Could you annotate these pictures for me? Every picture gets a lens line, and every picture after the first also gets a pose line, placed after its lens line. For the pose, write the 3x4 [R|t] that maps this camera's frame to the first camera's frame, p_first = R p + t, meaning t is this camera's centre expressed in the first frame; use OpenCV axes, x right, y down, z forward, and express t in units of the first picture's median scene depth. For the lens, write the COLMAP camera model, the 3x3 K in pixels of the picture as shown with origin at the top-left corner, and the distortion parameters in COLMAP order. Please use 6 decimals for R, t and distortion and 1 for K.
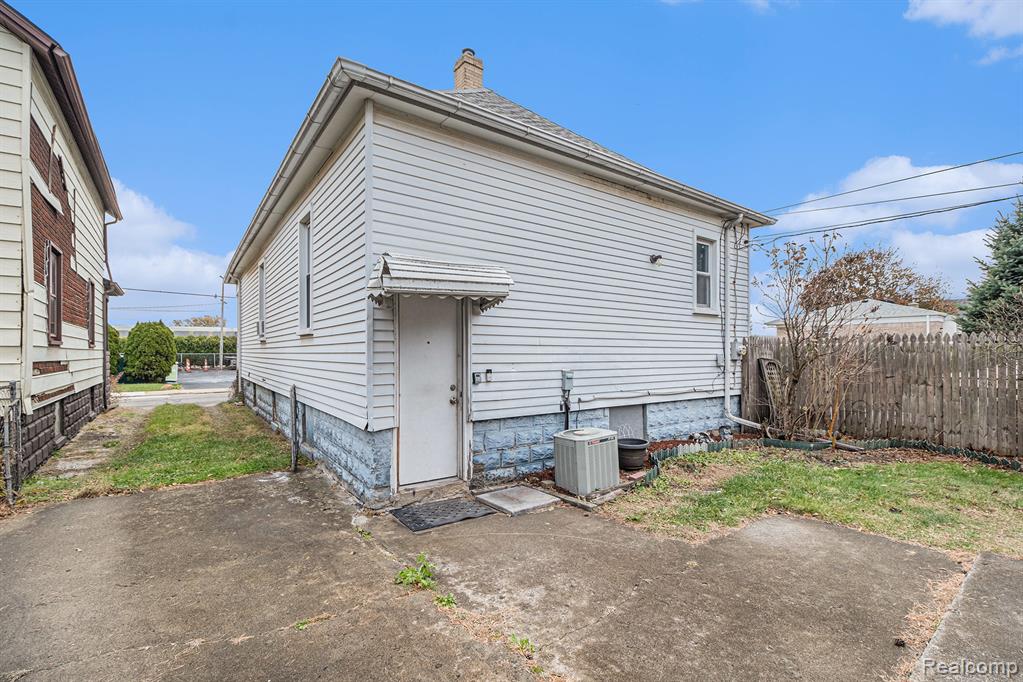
lens RADIAL K [[463.6, 0, 525.9], [0, 463.6, 343.3], [0, 0, 1]] dist [0.000513, -0.009006]
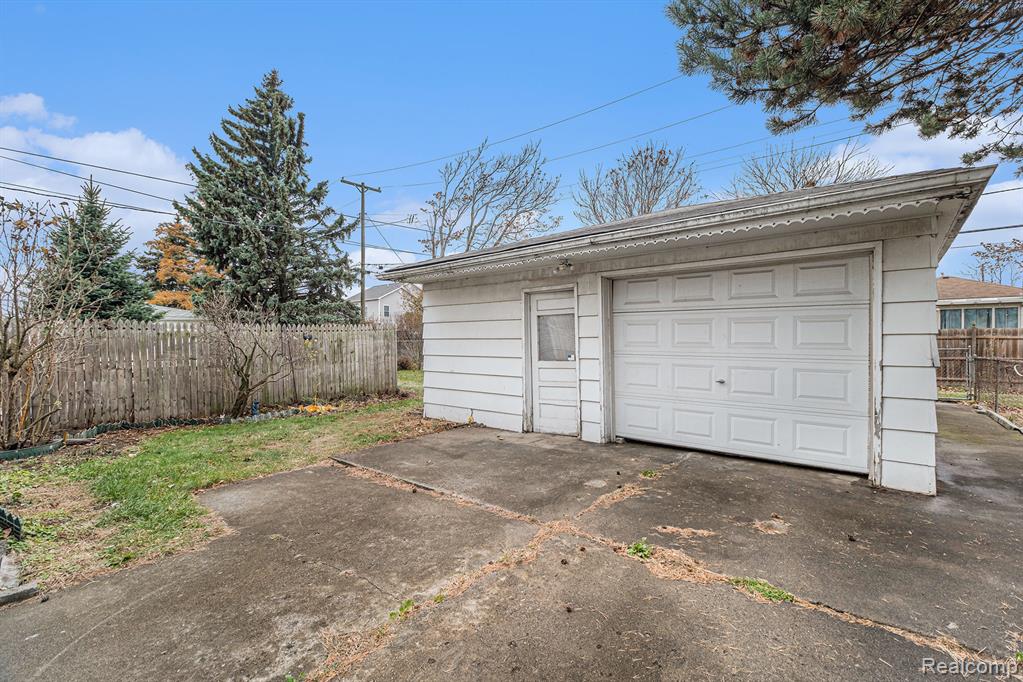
lens RADIAL K [[463.6, 0, 525.9], [0, 463.6, 343.3], [0, 0, 1]] dist [0.000513, -0.009006]
pose [[-0.225276, -0.002609, 0.974292, -0.610675], [-0.012937, 0.999916, -0.000313, 0.034337], [-0.974209, -0.012675, -0.225290, 0.559132]]
